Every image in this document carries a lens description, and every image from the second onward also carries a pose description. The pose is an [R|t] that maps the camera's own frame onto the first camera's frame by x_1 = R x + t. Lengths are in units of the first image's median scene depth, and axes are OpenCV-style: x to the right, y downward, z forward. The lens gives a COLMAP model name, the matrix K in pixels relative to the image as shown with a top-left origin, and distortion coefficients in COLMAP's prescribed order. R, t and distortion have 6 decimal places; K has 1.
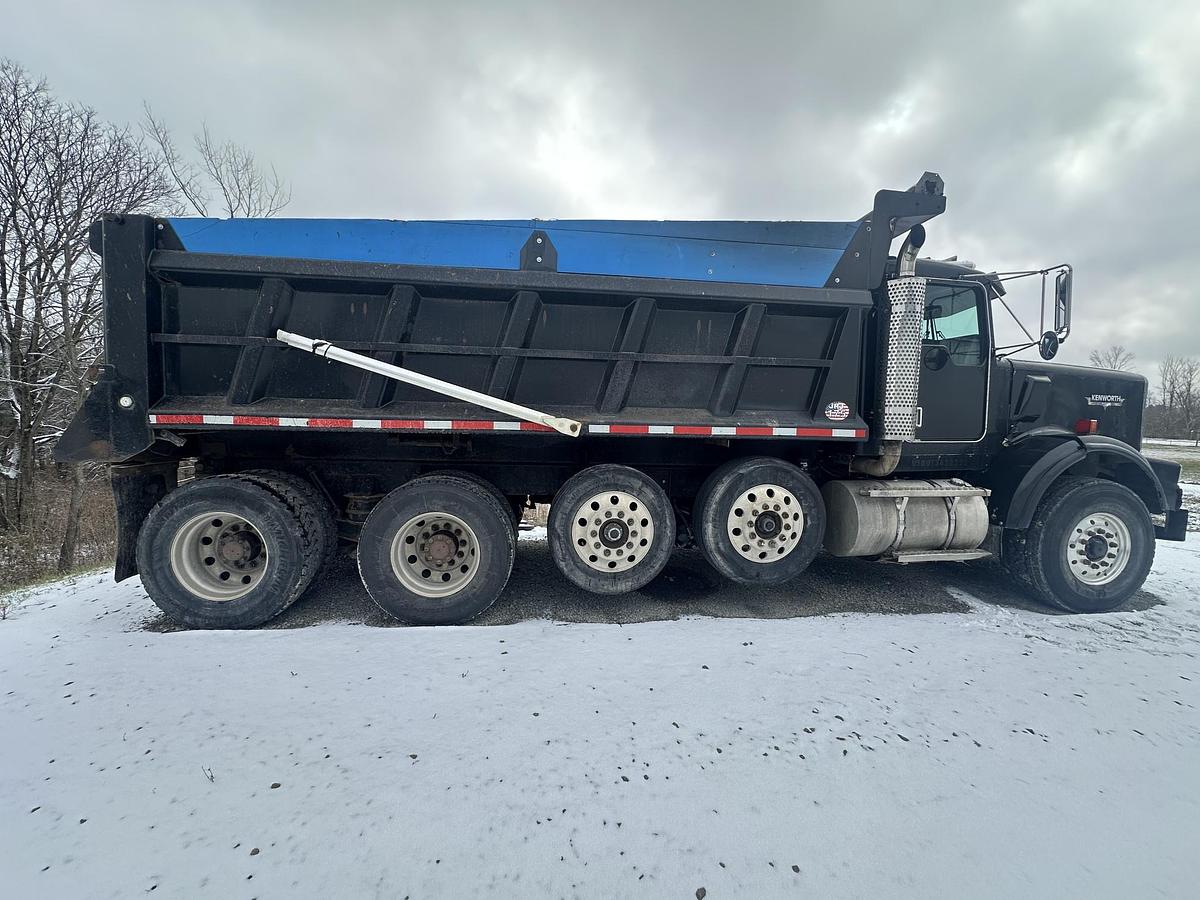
lens RADIAL K [[490.7, 0, 600.0], [0, 490.7, 450.0], [0, 0, 1]] dist [-0.003877, 0.000537]
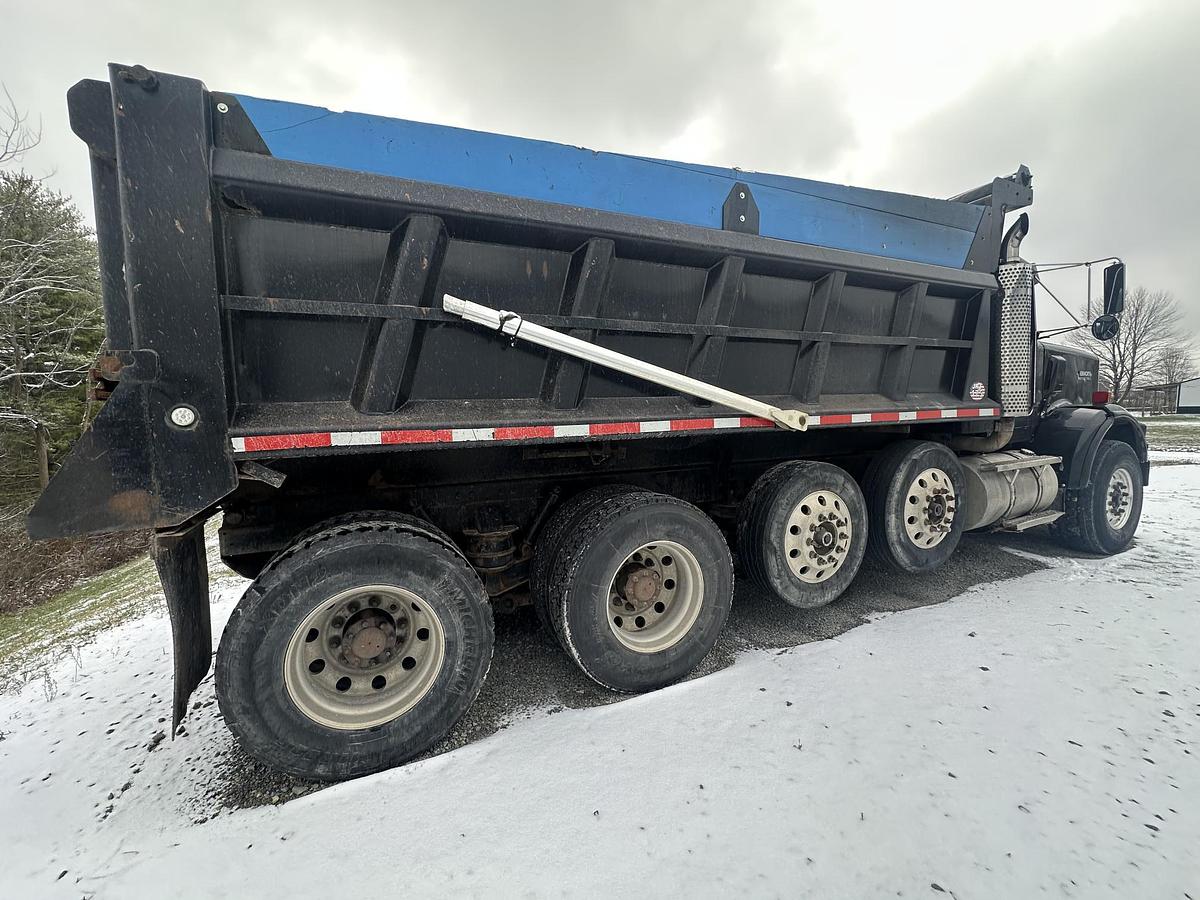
lens RADIAL K [[490.7, 0, 600.0], [0, 490.7, 450.0], [0, 0, 1]] dist [-0.003877, 0.000537]
pose [[0.947822, -0.073024, 0.310323, -0.611622], [0.070069, 0.997328, 0.020674, -0.034670], [-0.311003, 0.002149, 0.950406, 0.285651]]
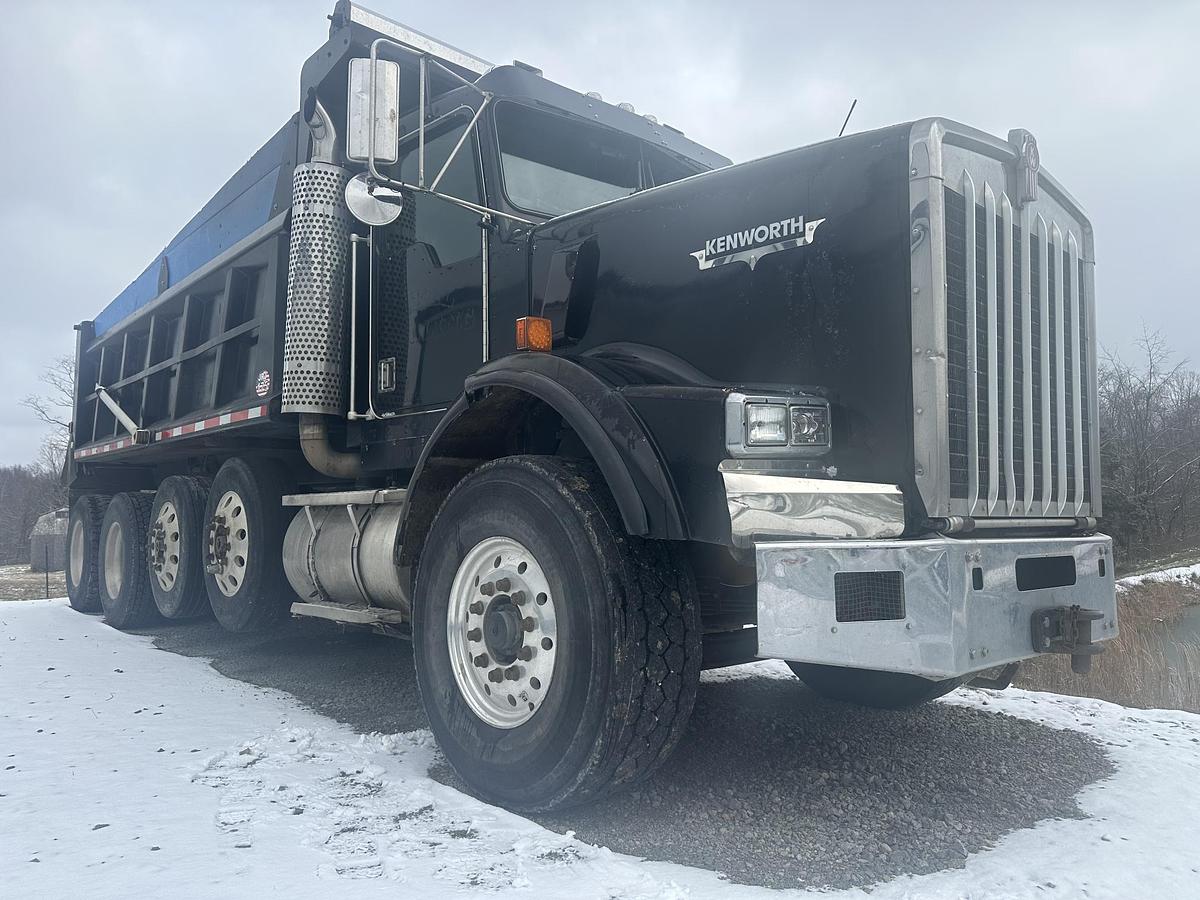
lens RADIAL K [[825.6, 0, 605.0], [0, 825.6, 454.7], [0, 0, 1]] dist [0.141685, -0.260578]
pose [[0.583072, -0.075067, -0.808945, 1.814822], [-0.041006, 0.991734, -0.121585, 0.155791], [0.811385, 0.104064, 0.575173, 0.743272]]
